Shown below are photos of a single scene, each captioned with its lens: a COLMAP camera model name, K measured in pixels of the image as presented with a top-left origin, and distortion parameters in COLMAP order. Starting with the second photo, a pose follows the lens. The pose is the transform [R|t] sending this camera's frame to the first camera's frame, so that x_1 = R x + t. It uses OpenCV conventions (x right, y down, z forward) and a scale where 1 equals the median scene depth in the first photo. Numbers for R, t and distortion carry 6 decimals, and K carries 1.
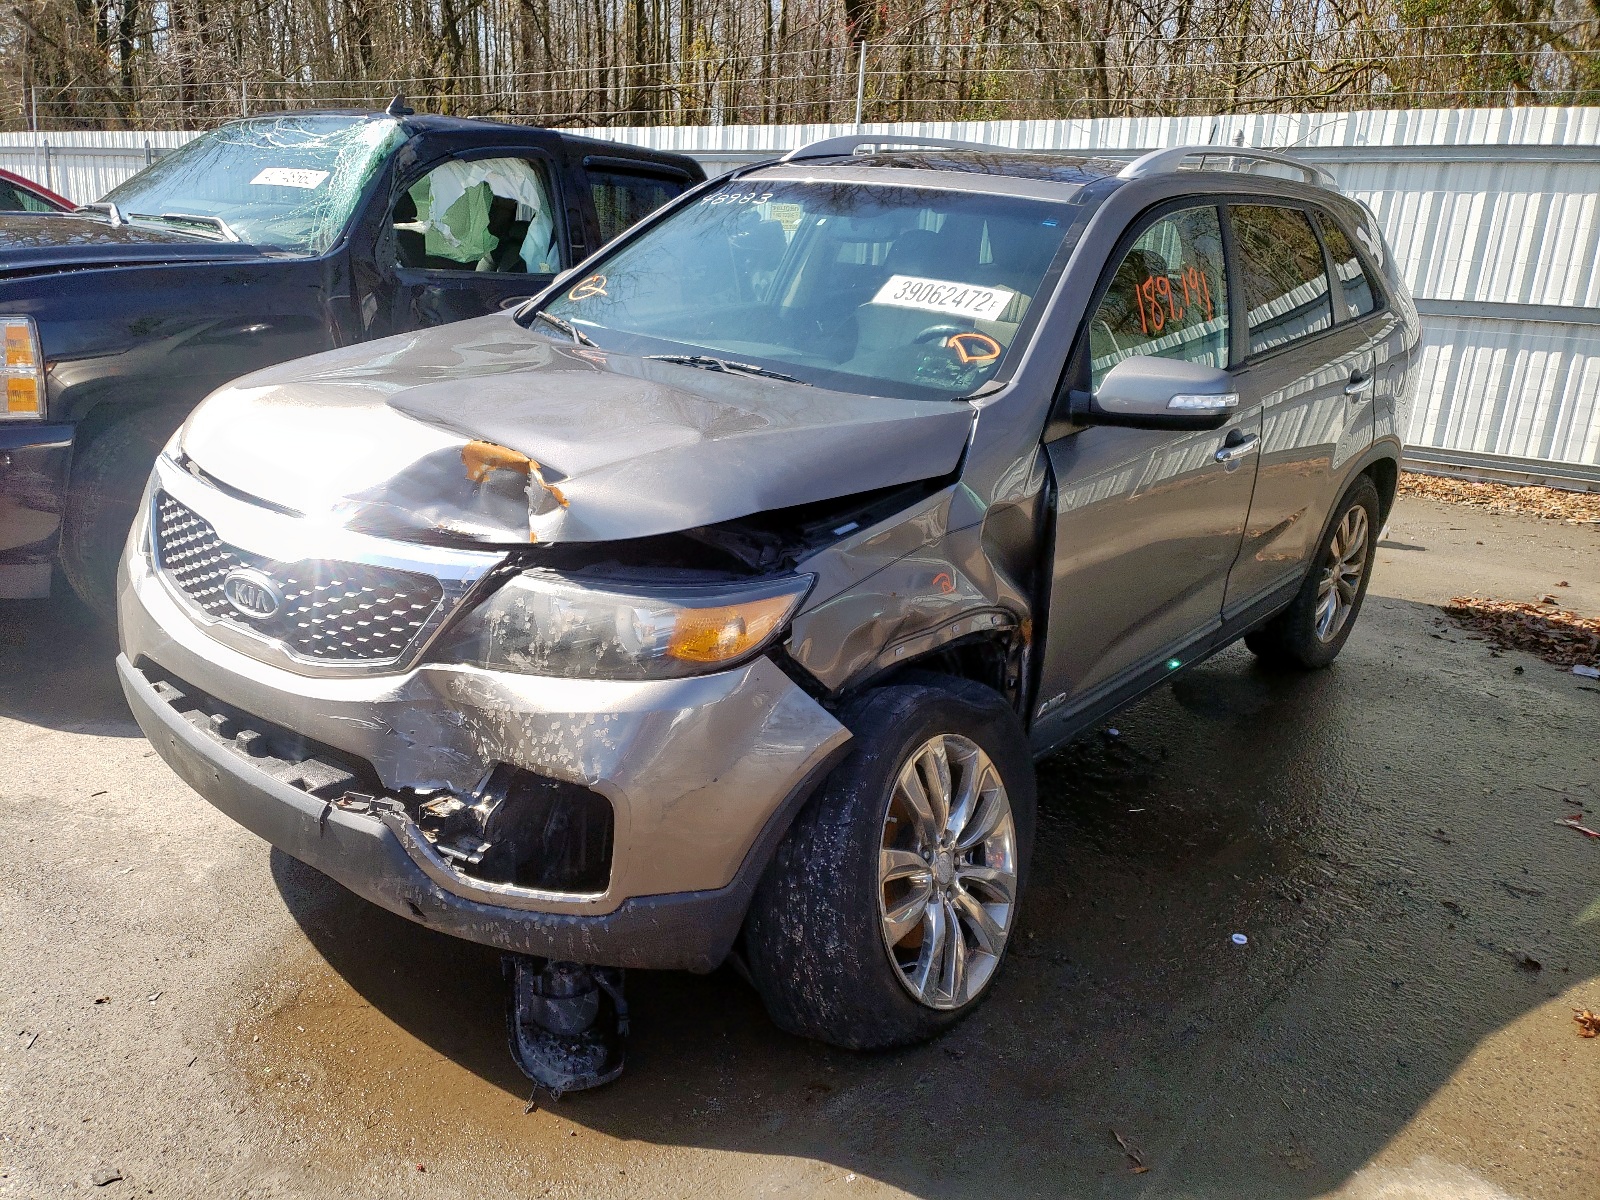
lens RADIAL K [[1196.4, 0, 791.7], [0, 1196.4, 598.6], [0, 0, 1]] dist [0.006272, 0.005592]
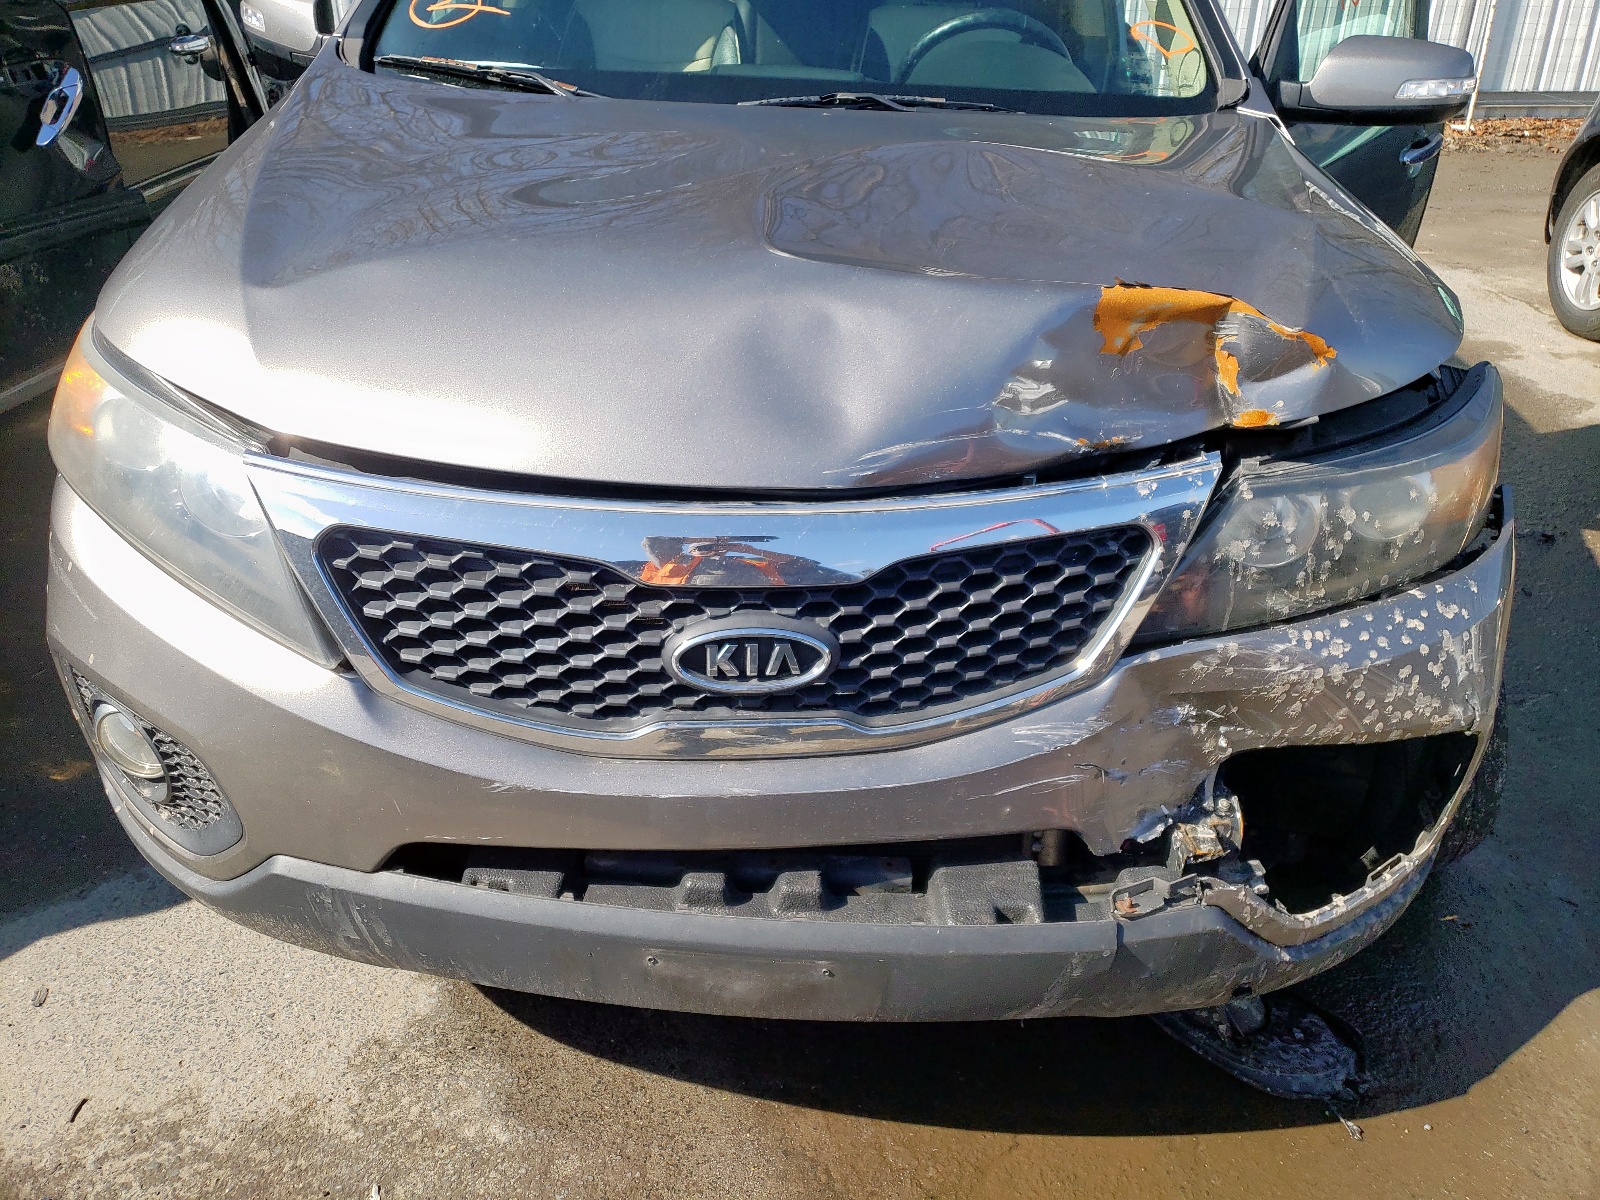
lens RADIAL K [[1196.4, 0, 791.7], [0, 1196.4, 598.6], [0, 0, 1]] dist [0.006272, 0.005592]
pose [[0.789165, -0.341816, 0.510274, -0.654024], [0.210438, 0.931016, 0.298203, -0.173775], [-0.577004, -0.127950, 0.806657, 0.512934]]
